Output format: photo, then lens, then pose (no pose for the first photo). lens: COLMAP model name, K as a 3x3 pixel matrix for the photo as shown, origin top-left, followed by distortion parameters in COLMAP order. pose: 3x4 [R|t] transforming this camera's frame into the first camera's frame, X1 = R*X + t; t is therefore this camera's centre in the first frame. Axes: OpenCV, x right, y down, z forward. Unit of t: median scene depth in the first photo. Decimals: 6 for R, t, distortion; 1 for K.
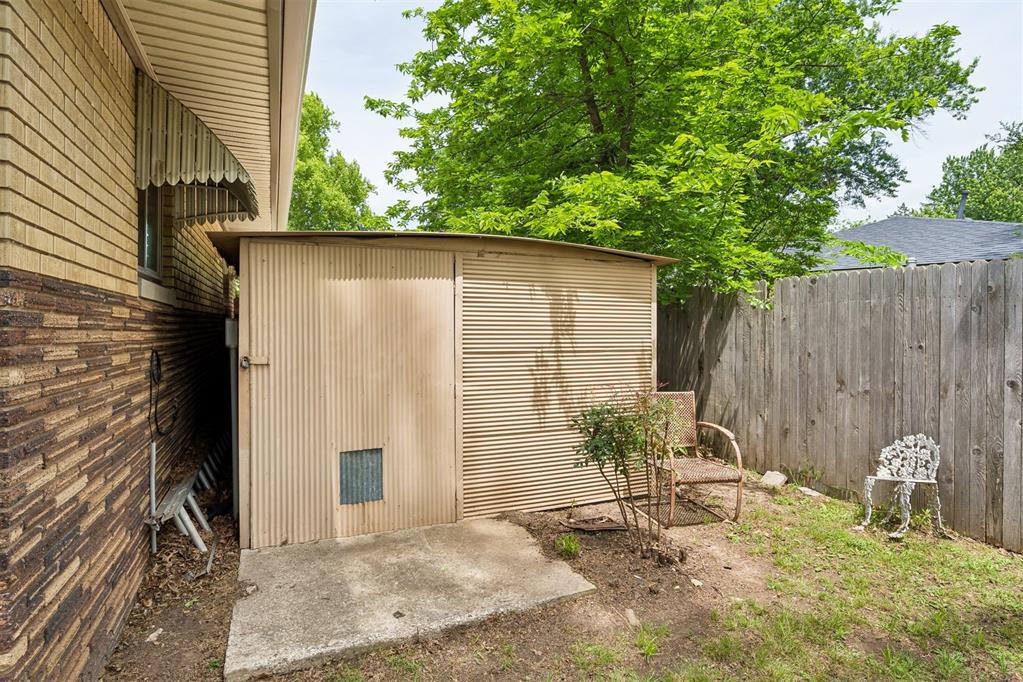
lens RADIAL K [[533.5, 0, 511.2], [0, 533.5, 324.6], [0, 0, 1]] dist [-0.001626, -0.000149]
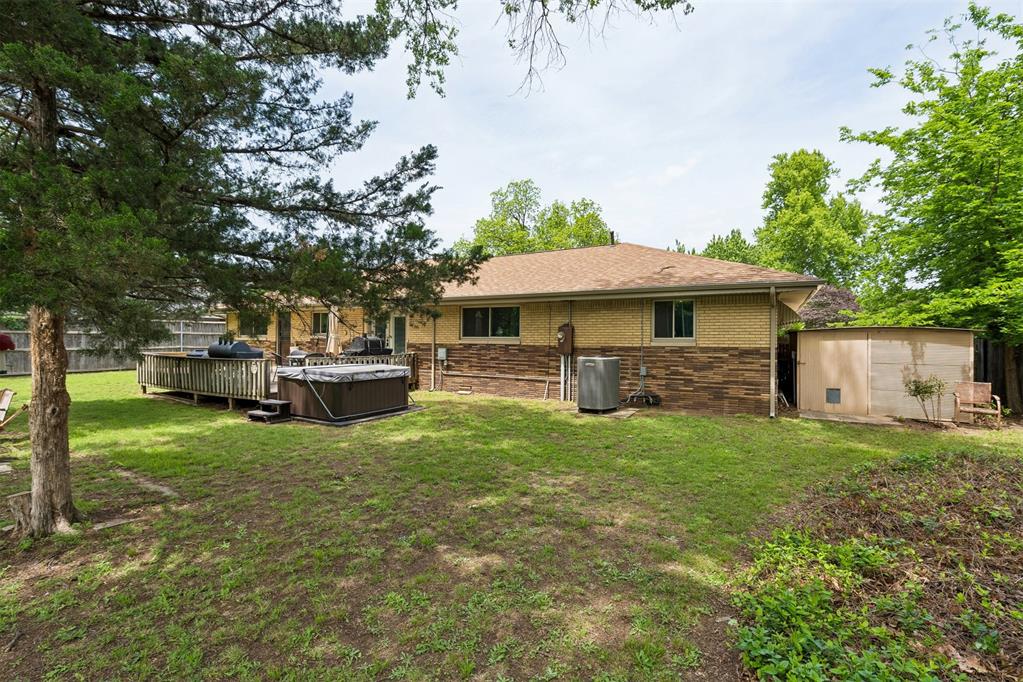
lens RADIAL K [[463.3, 0, 513.0], [0, 463.3, 347.8], [0, 0, 1]] dist [0.000628, 0.000310]
pose [[0.600959, 0.012994, -0.799174, 0.775135], [-0.006138, 0.999913, 0.011643, -0.053997], [0.799256, -0.002092, 0.600987, -2.204887]]
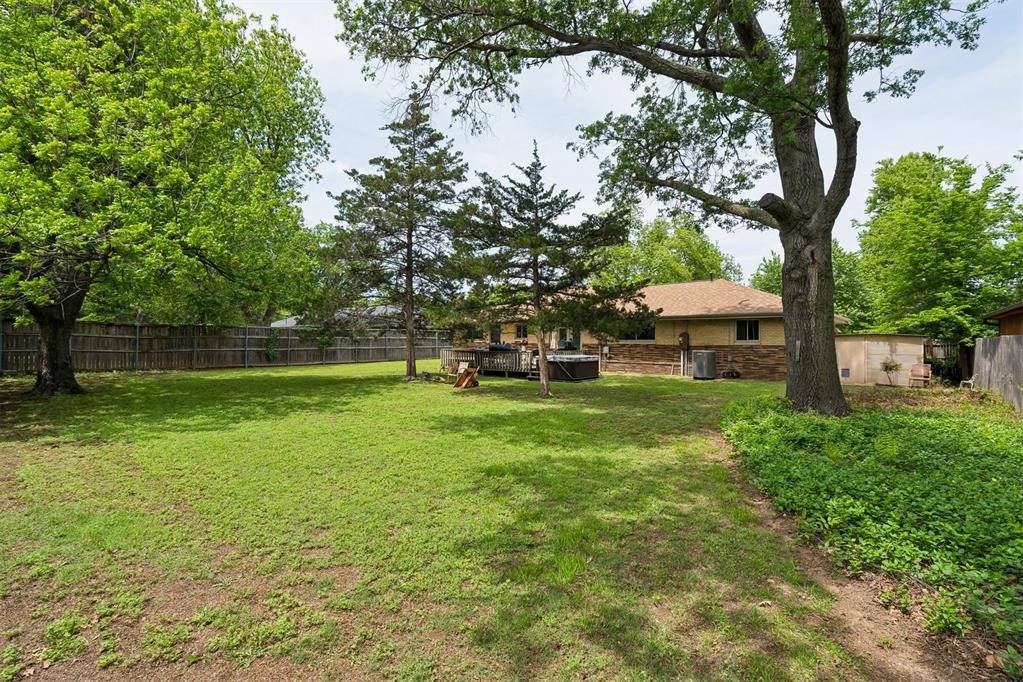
lens RADIAL K [[463.3, 0, 513.0], [0, 463.3, 347.8], [0, 0, 1]] dist [0.000628, 0.000310]
pose [[0.438474, 0.010177, -0.898686, 2.486784], [-0.005388, 0.999948, 0.008695, -0.037262], [0.898728, 0.001030, 0.438506, -4.206597]]
